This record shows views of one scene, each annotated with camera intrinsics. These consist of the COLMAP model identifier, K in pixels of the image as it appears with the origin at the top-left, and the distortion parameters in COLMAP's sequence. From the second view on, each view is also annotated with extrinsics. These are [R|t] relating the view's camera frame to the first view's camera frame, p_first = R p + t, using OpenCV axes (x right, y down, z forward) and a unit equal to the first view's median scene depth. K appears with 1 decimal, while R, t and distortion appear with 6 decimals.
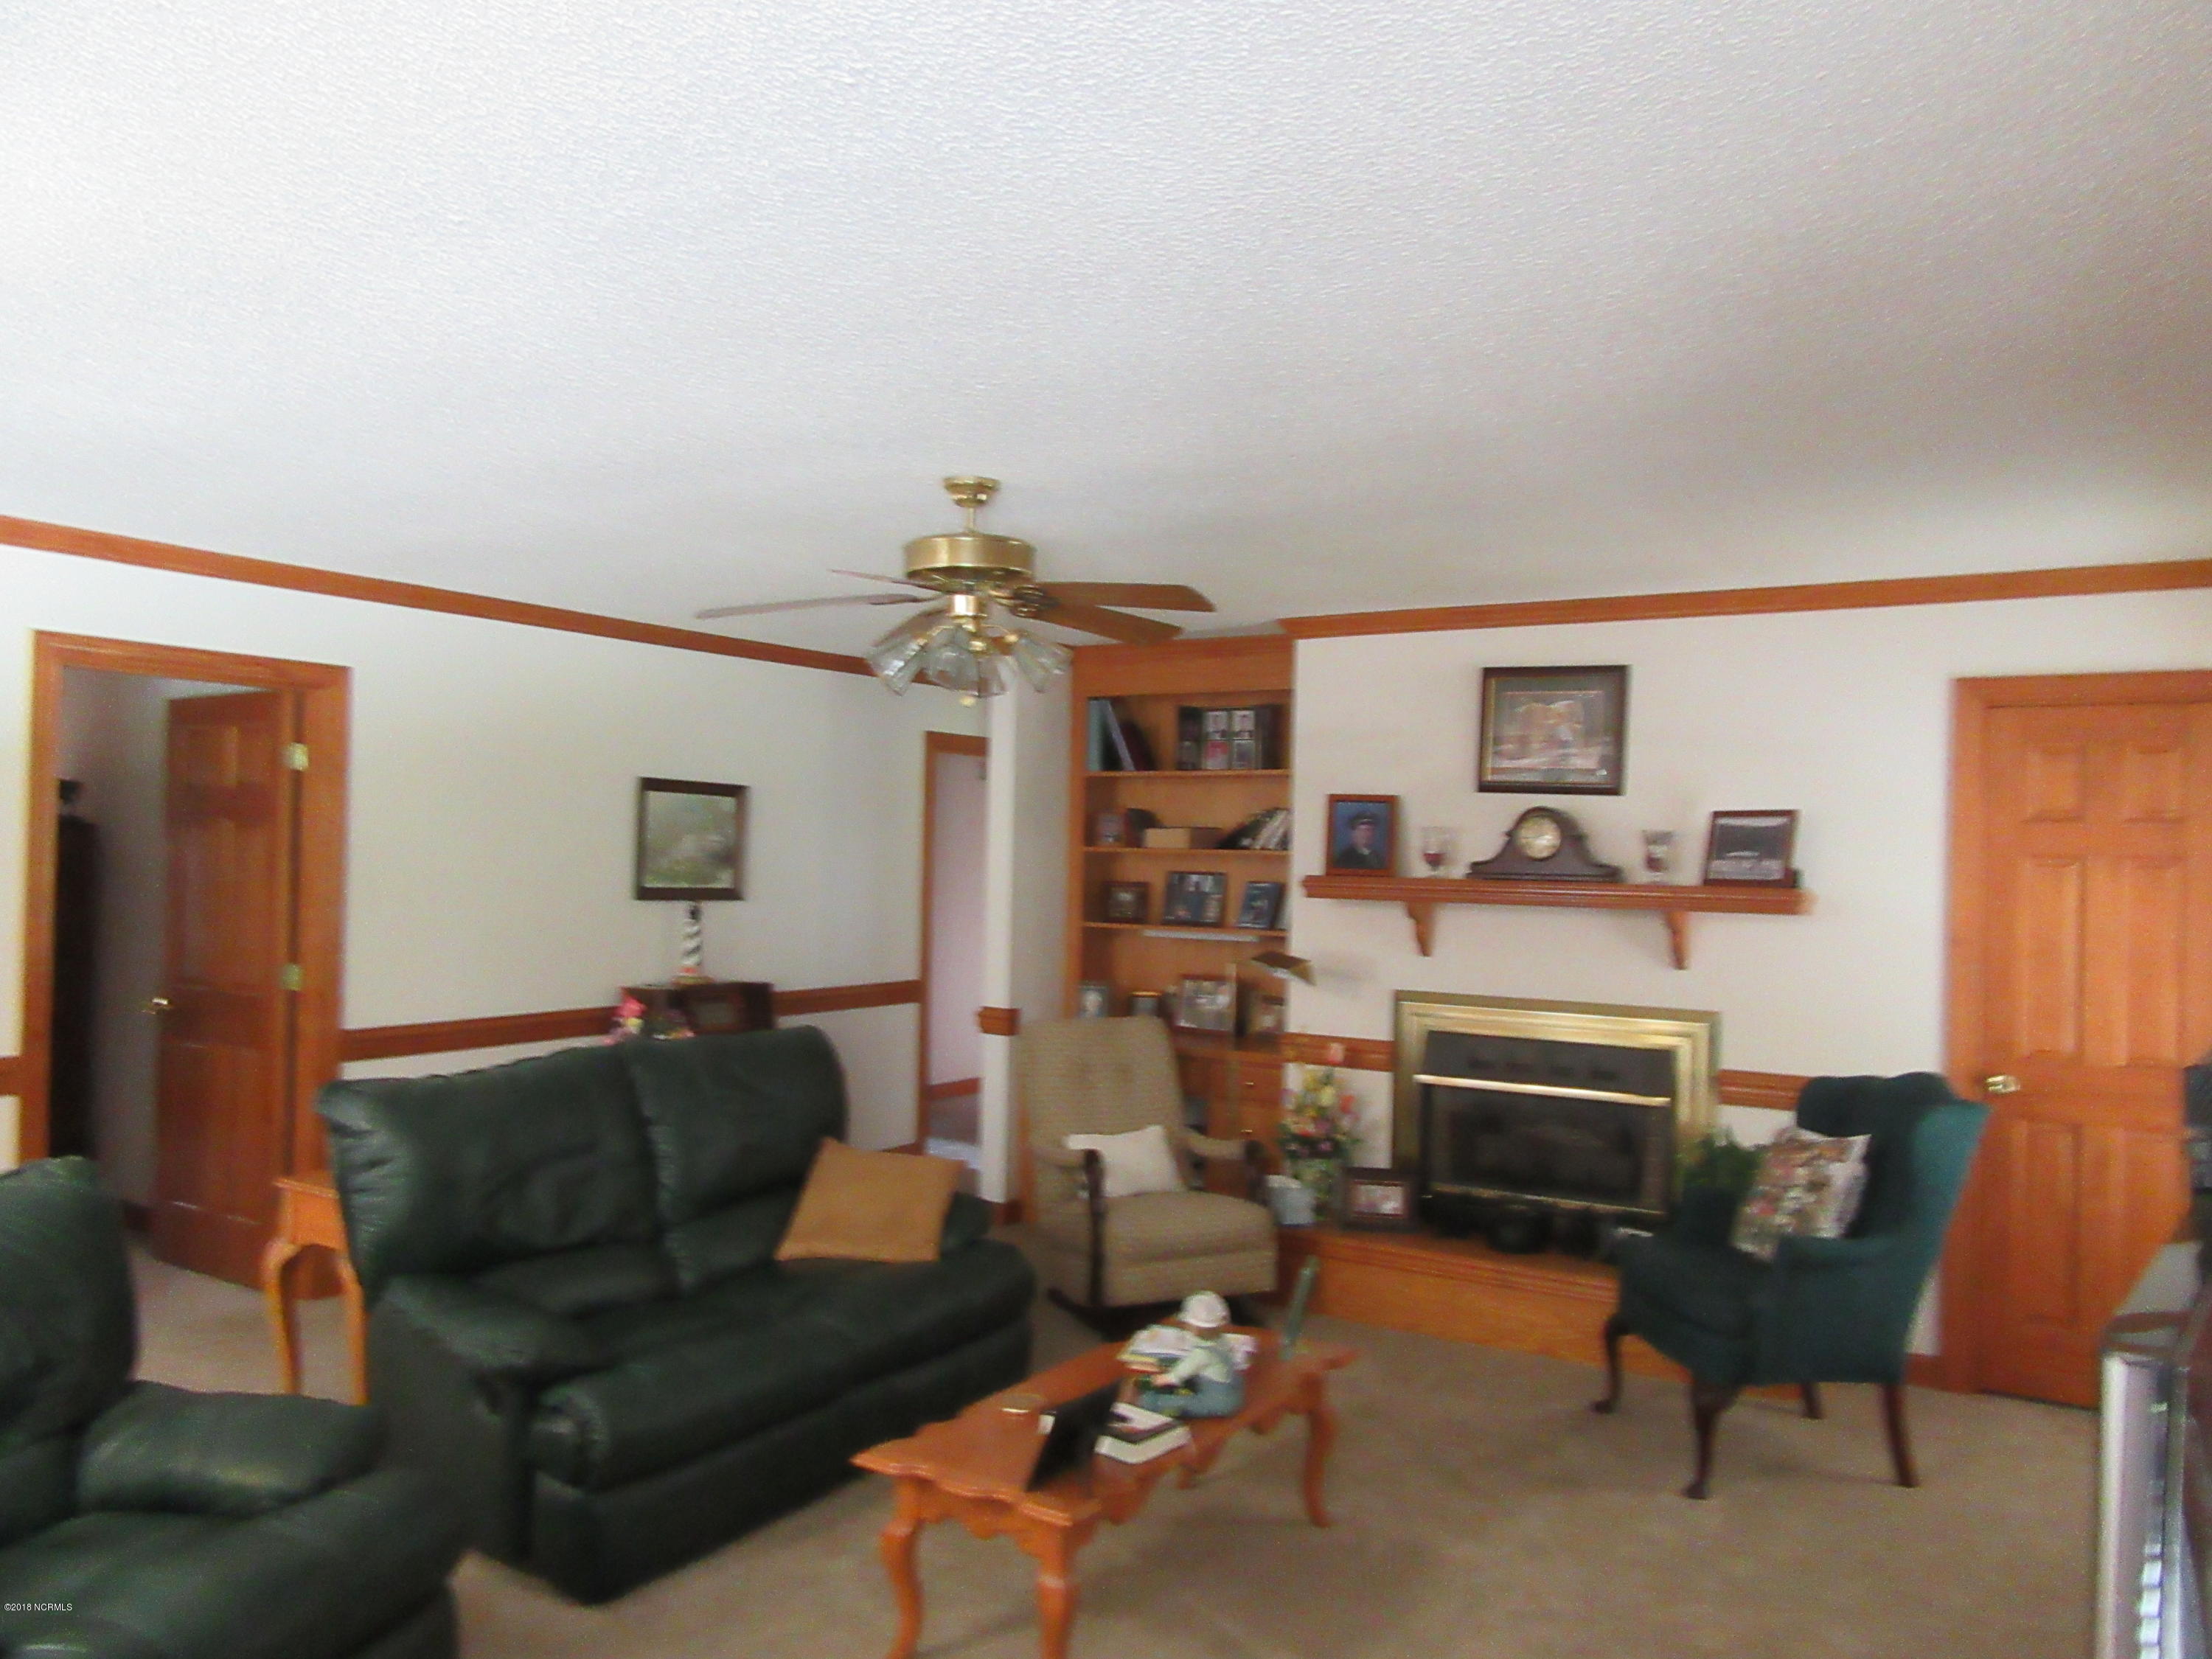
lens RADIAL K [[1633.1, 0, 1120.3], [0, 1633.1, 819.1], [0, 0, 1]] dist [-0.005147, 0.007163]
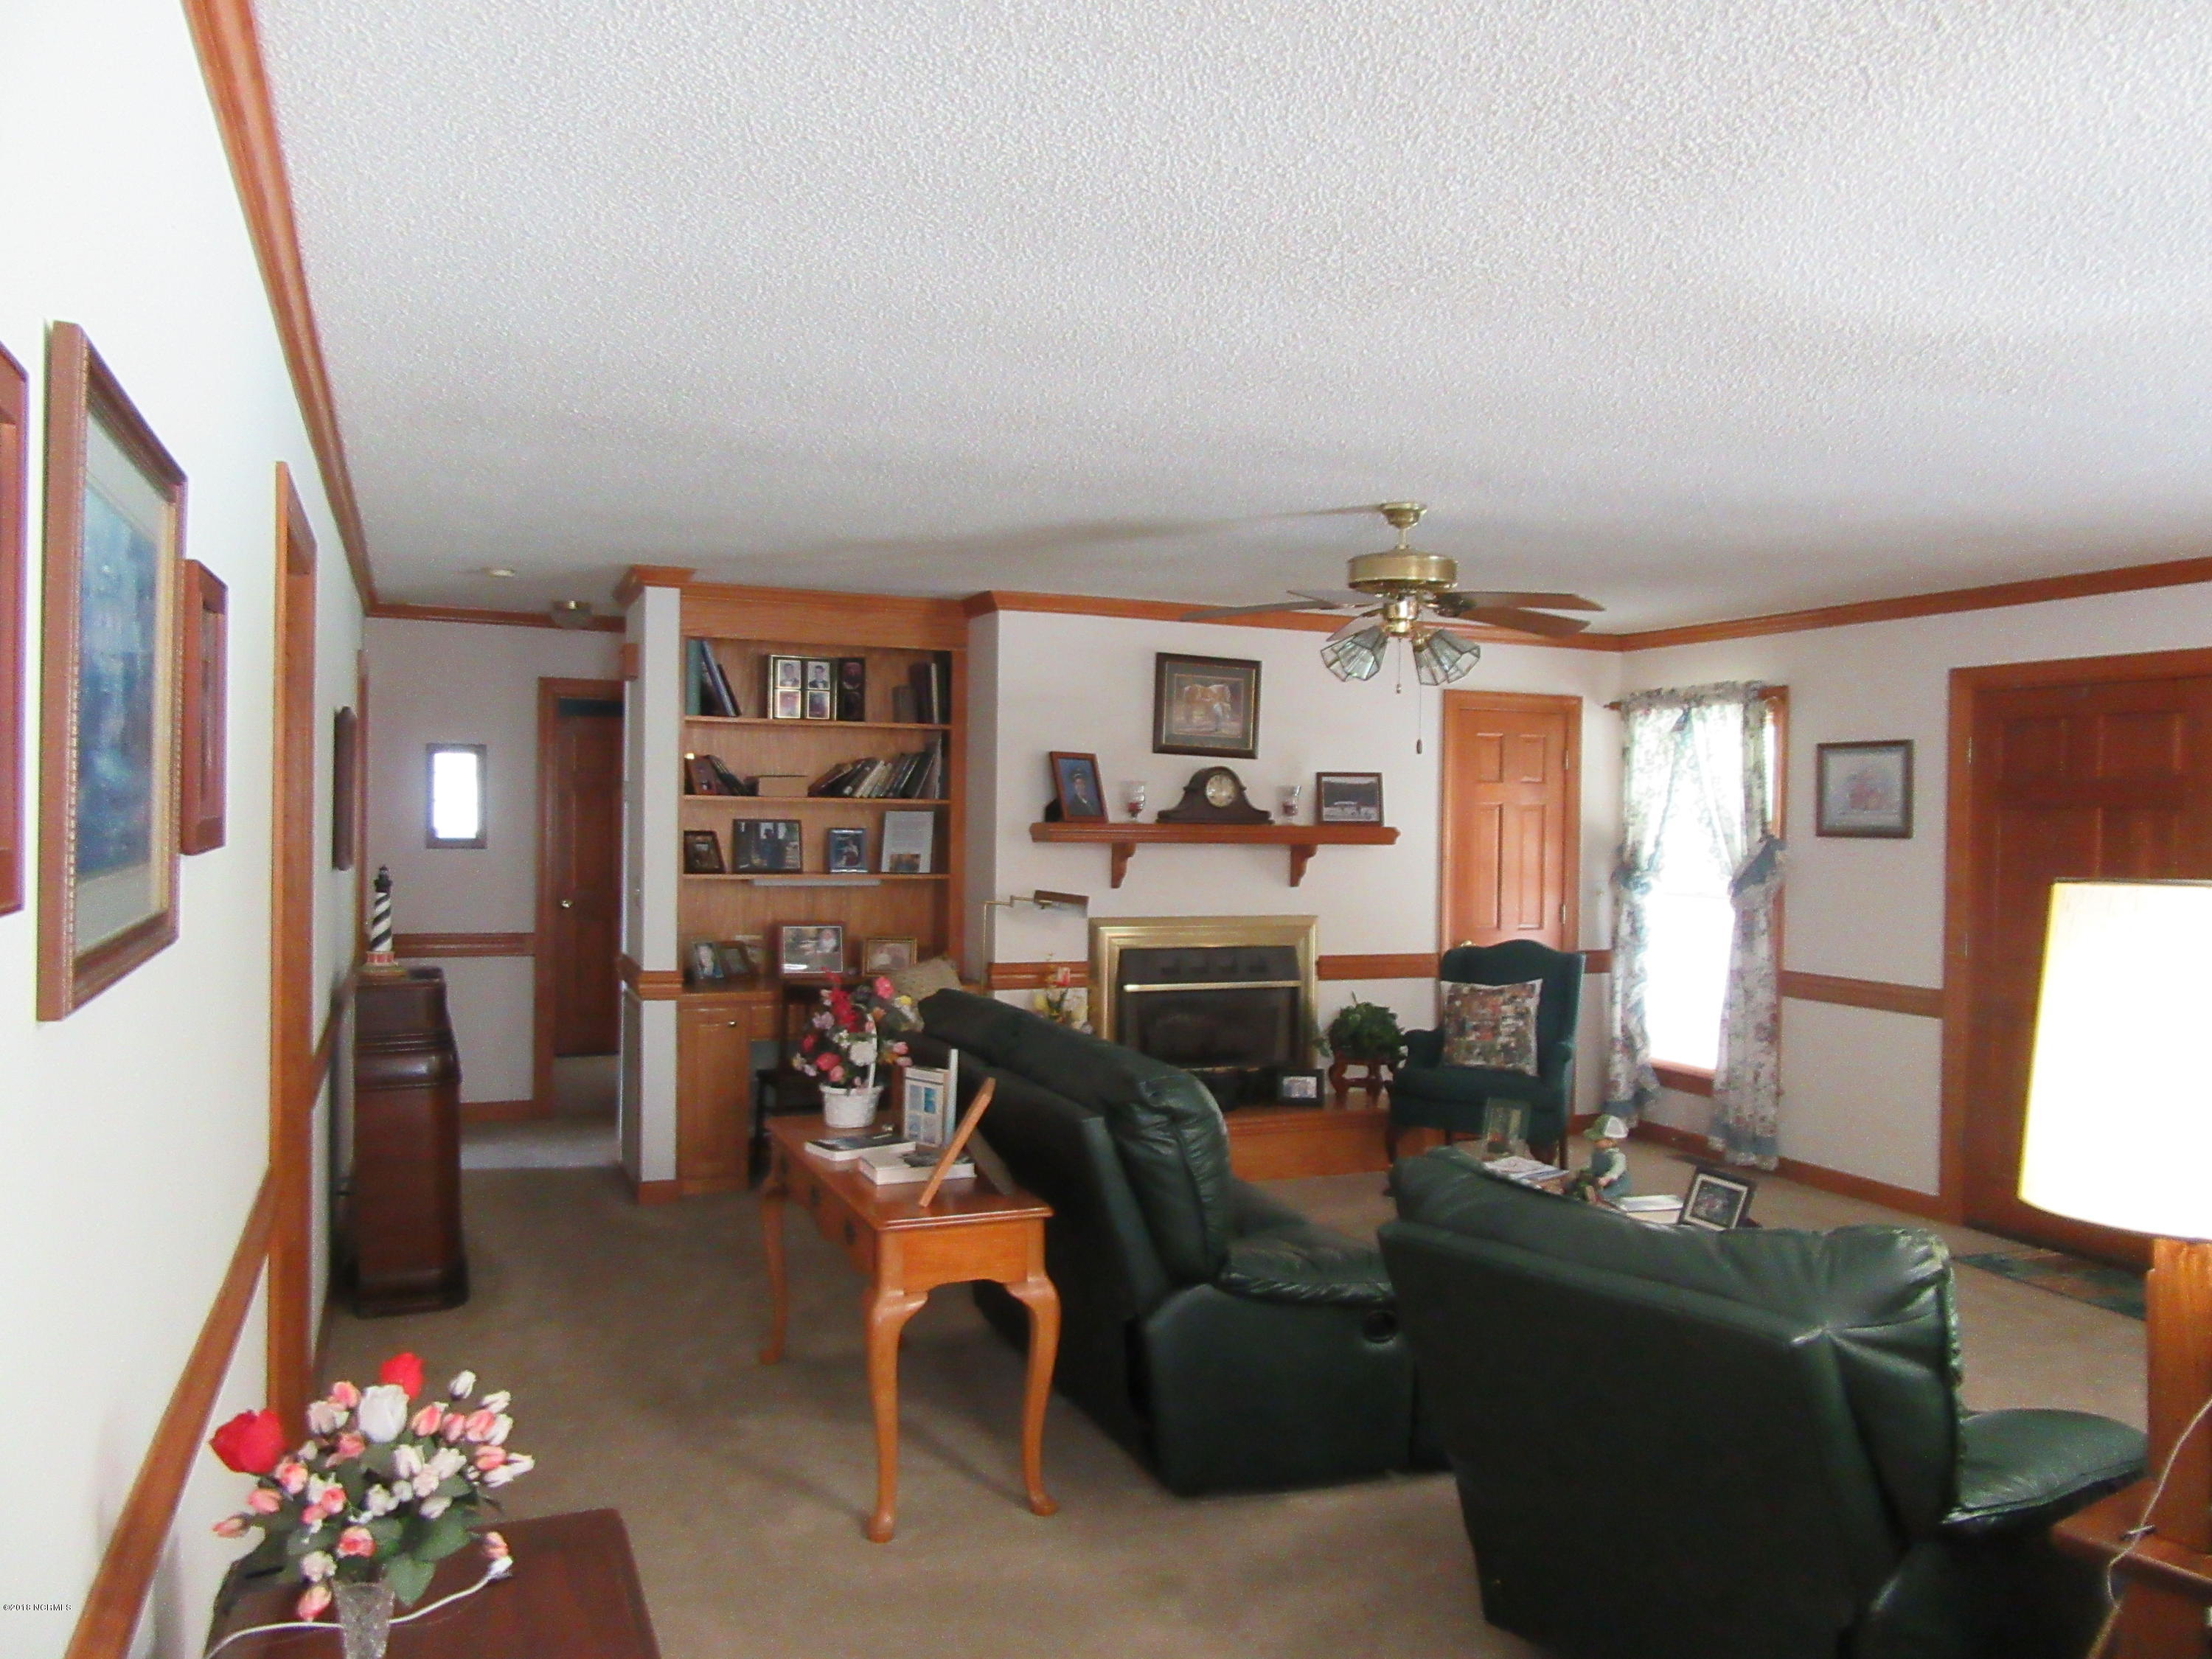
lens RADIAL K [[1633.1, 0, 1115.2], [0, 1633.1, 838.3], [0, 0, 1]] dist [-0.005147, 0.007163]
pose [[0.569077, -0.025277, 0.821896, -0.824833], [-0.021188, 0.998745, 0.045386, -0.007834], [-0.822011, -0.043243, 0.567827, 0.324299]]
